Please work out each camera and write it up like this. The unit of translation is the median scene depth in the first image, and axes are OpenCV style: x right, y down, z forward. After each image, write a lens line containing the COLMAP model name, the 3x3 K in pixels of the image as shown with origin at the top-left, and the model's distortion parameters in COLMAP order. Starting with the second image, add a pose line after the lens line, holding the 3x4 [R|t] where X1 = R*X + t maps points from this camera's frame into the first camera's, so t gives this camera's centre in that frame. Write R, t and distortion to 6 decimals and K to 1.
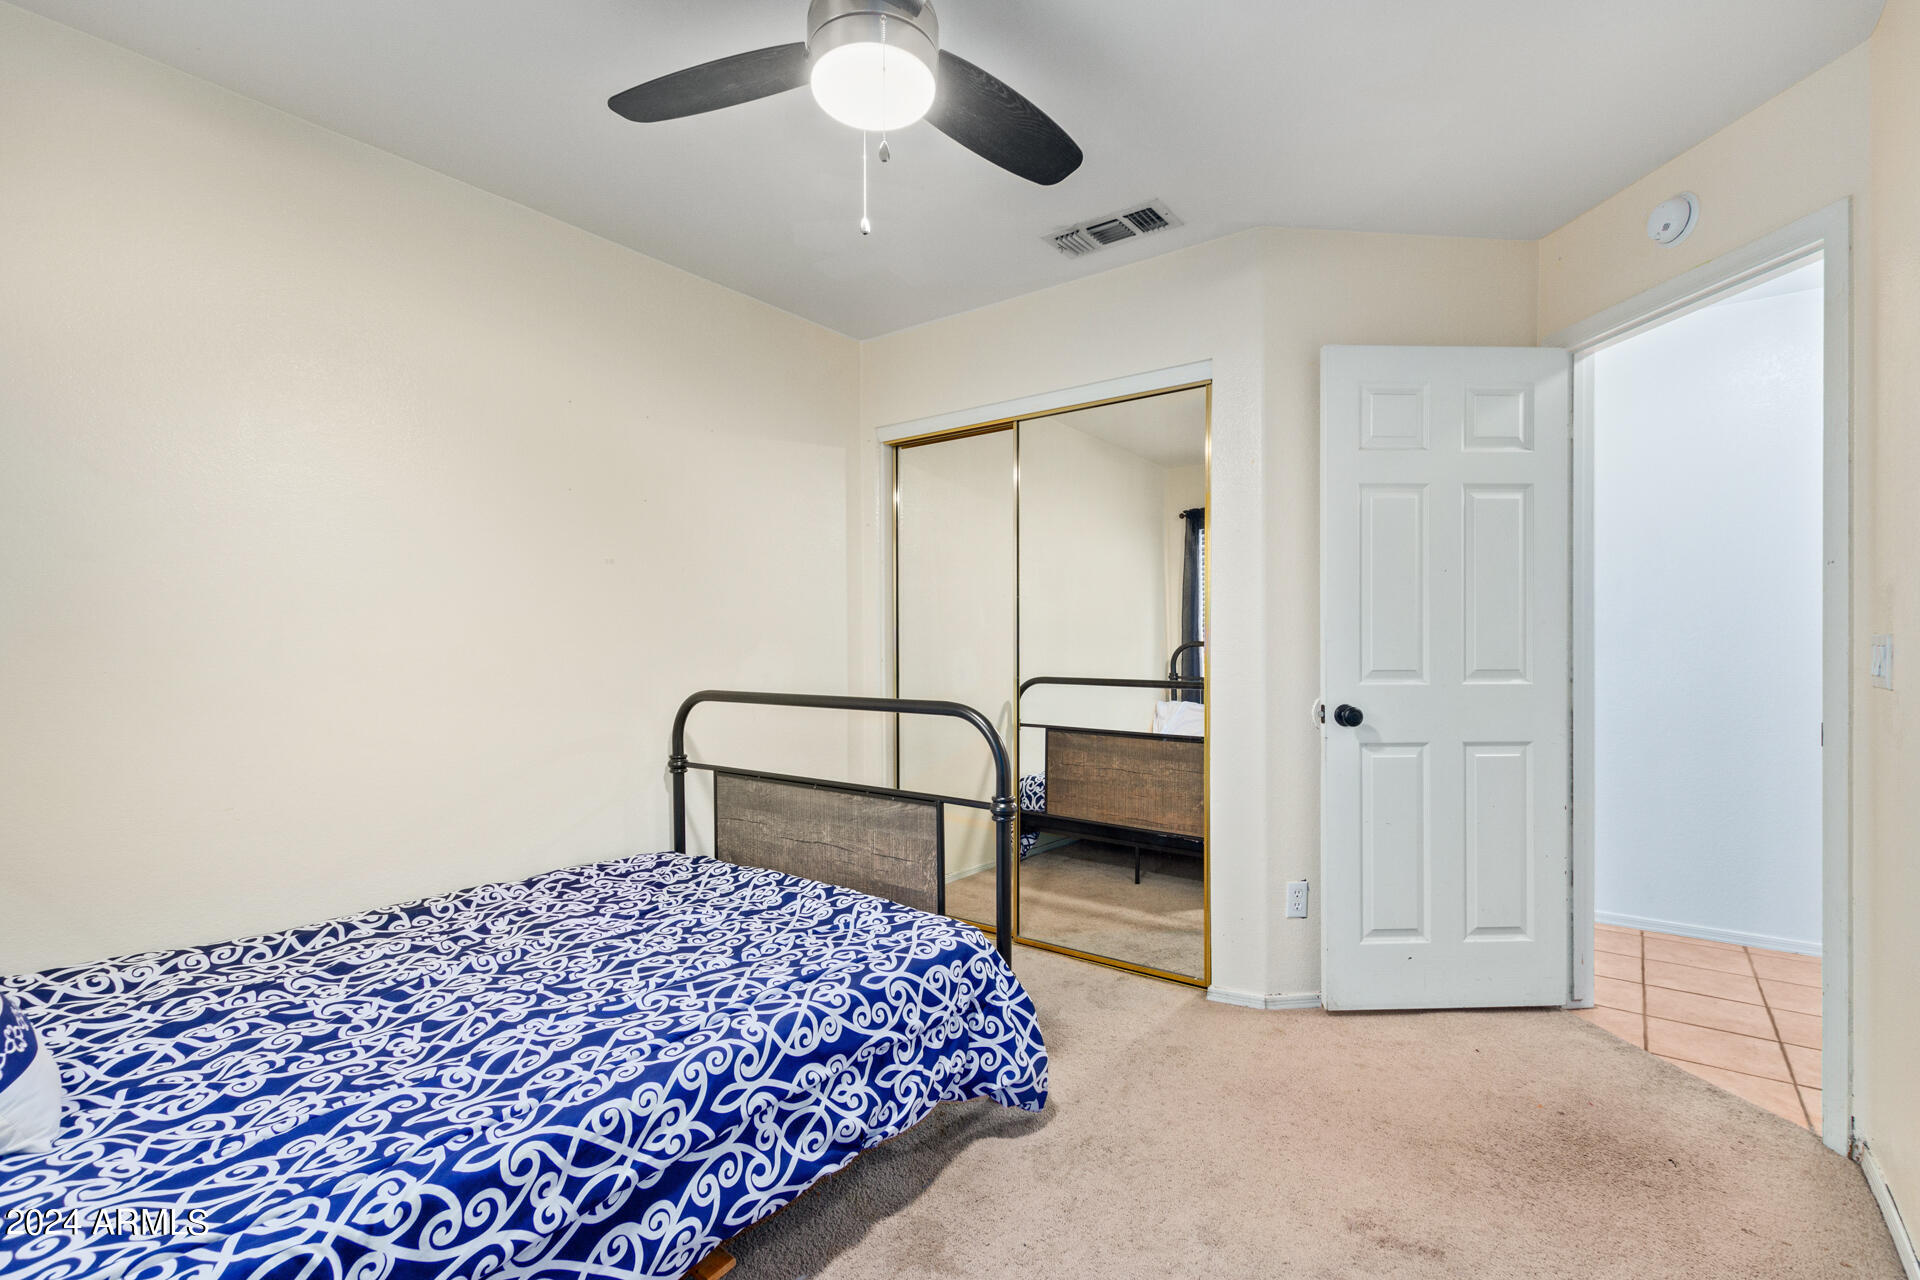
lens RADIAL K [[882.1, 0, 973.7], [0, 882.1, 653.4], [0, 0, 1]] dist [0.004087, -0.001383]
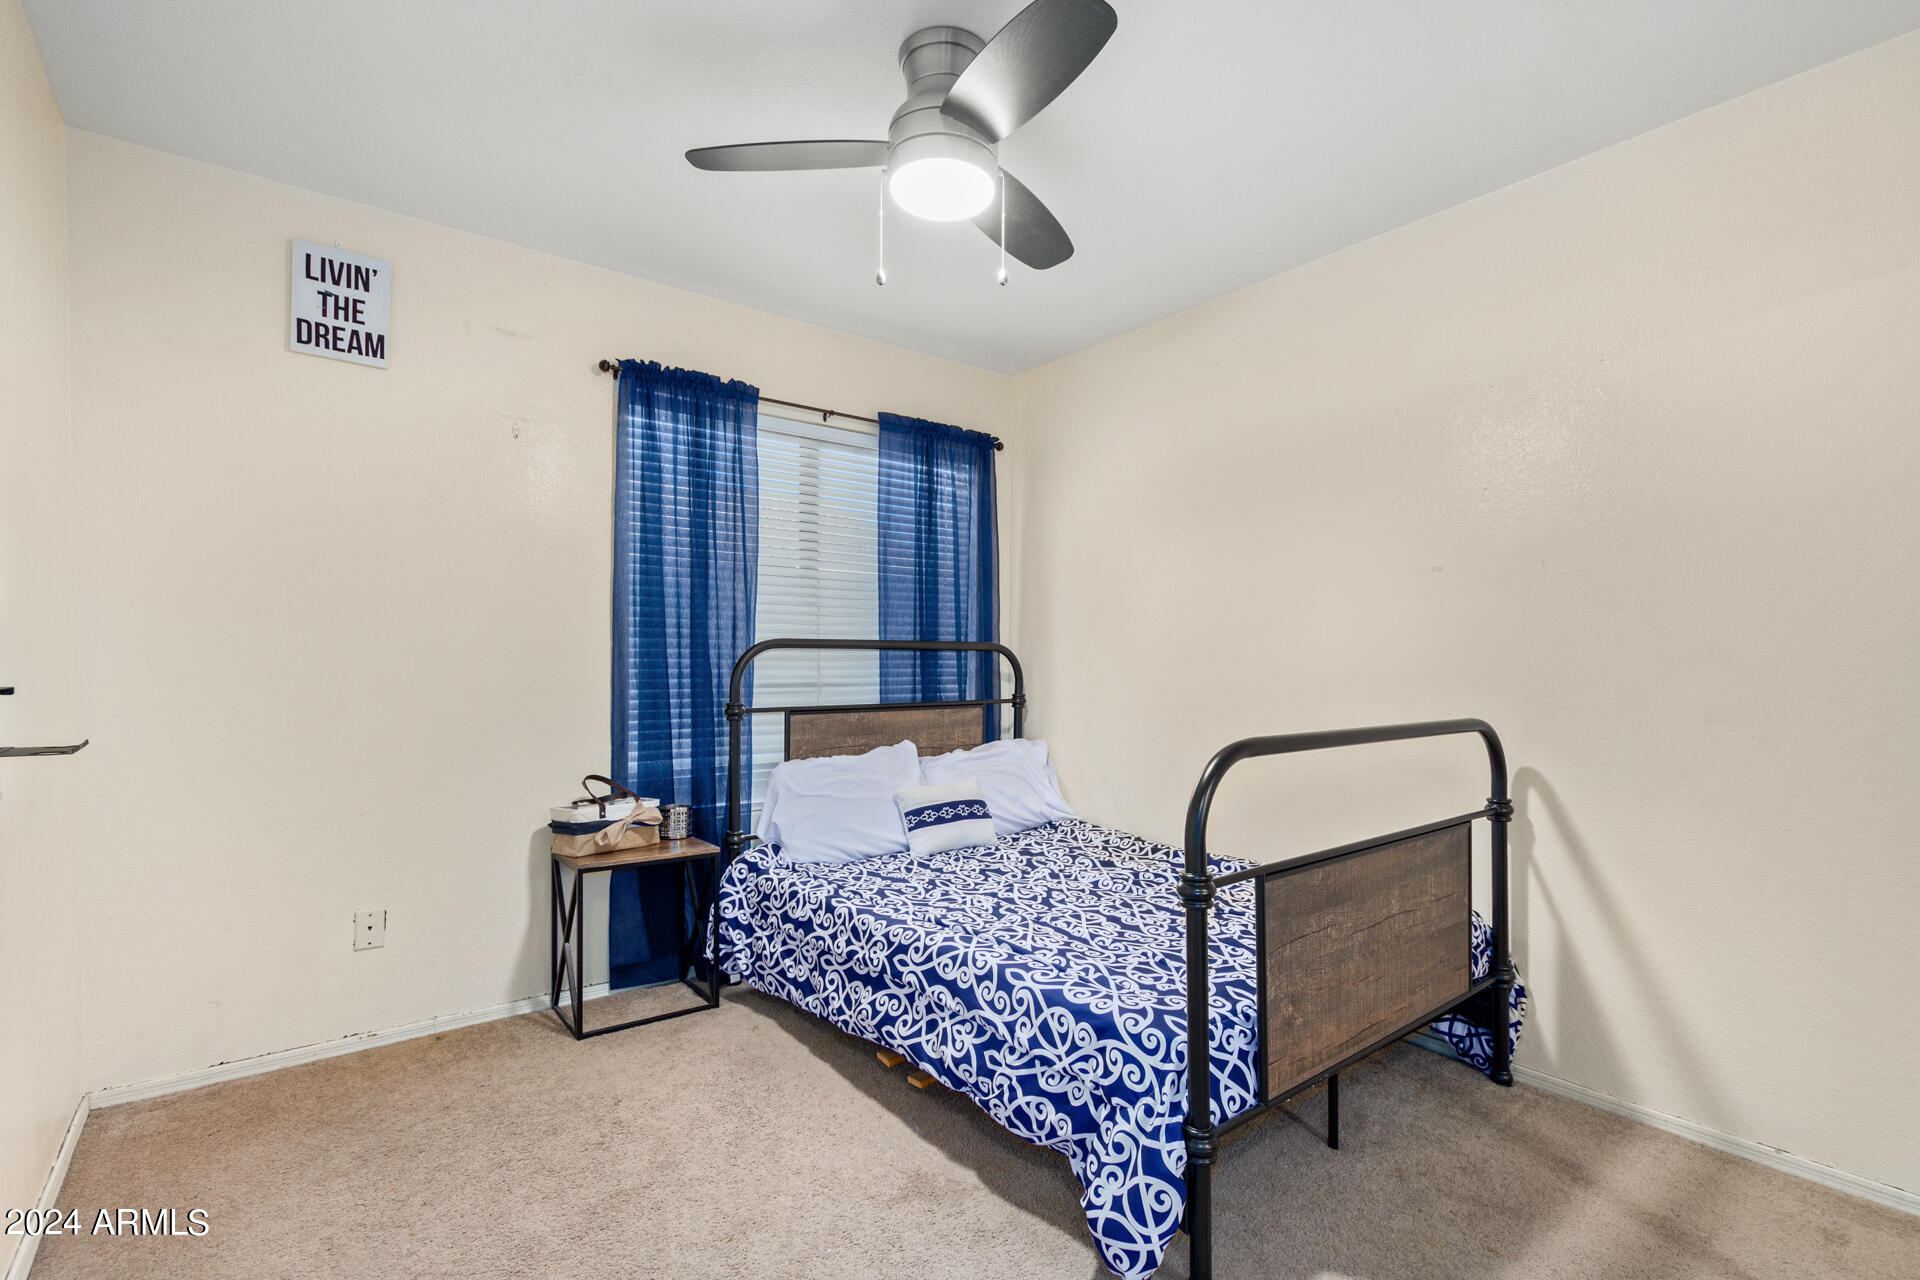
lens RADIAL K [[882.1, 0, 973.7], [0, 882.1, 653.4], [0, 0, 1]] dist [0.004087, -0.001383]
pose [[-0.267798, -0.012812, -0.963390, 1.027706], [-0.002227, 0.999917, -0.012679, -0.008108], [0.963472, -0.001250, -0.267804, 1.352368]]
